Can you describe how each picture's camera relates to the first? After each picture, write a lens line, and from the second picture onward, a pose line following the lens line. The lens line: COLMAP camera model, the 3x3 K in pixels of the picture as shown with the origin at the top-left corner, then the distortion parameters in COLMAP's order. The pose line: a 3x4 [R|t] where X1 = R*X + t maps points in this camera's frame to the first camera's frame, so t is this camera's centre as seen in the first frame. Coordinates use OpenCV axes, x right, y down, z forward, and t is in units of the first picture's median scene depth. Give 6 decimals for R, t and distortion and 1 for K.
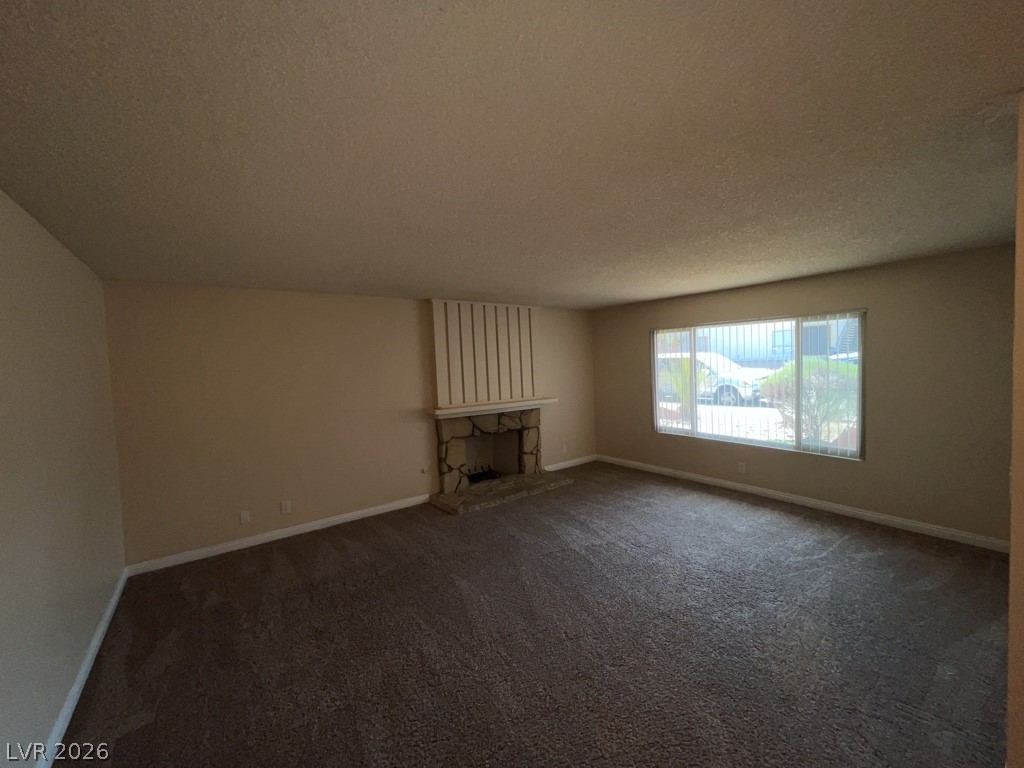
lens RADIAL K [[409.8, 0, 512.0], [0, 409.8, 384.0], [0, 0, 1]] dist [0.002771, -0.000198]
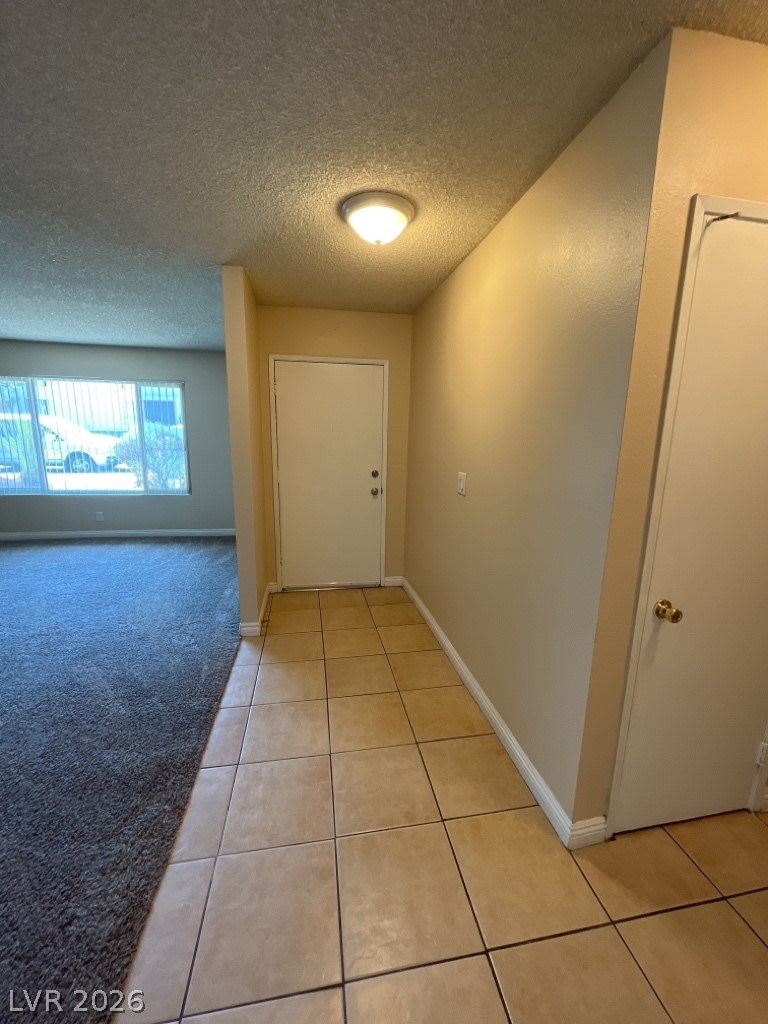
lens RADIAL K [[409.8, 0, 379.6], [0, 409.8, 505.0], [0, 0, 1]] dist [0.002771, -0.000198]
pose [[0.442401, -0.120466, 0.888690, -0.082013], [0.015625, 0.991822, 0.126668, 0.049238], [-0.896681, -0.042152, 0.440666, -0.156399]]
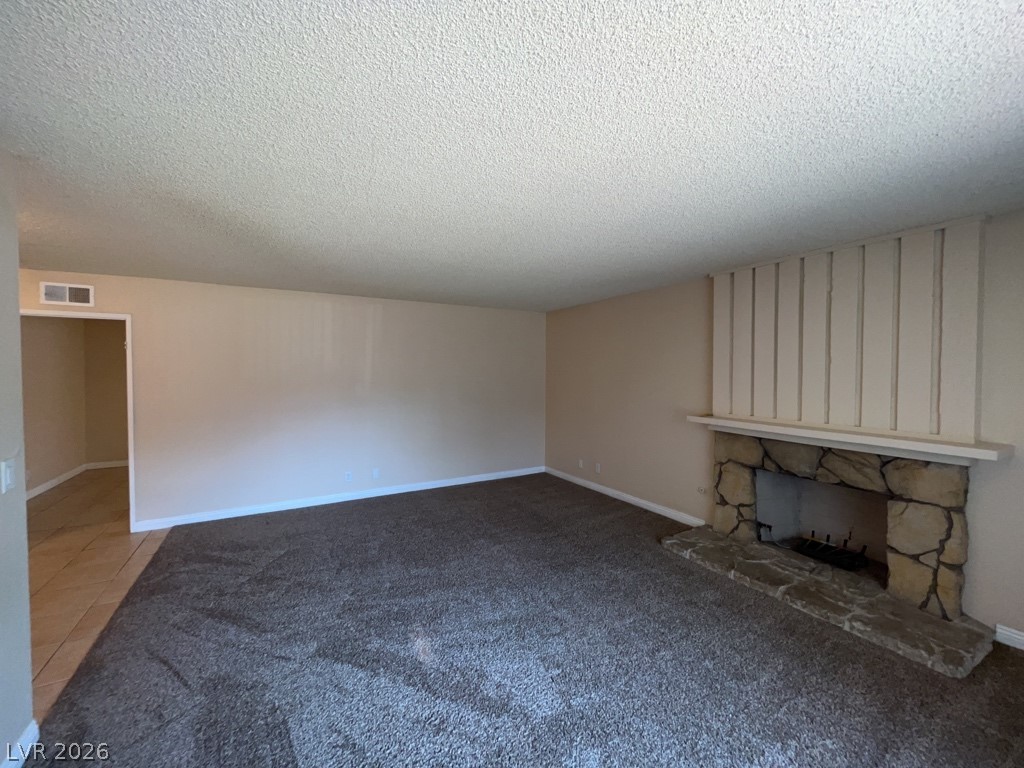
lens RADIAL K [[409.8, 0, 512.0], [0, 409.8, 384.0], [0, 0, 1]] dist [0.002771, -0.000198]
pose [[-0.106350, 0.065964, -0.992138, 0.590613], [-0.048455, 0.996268, 0.071433, -0.034599], [0.993147, 0.055671, -0.102756, 0.675642]]
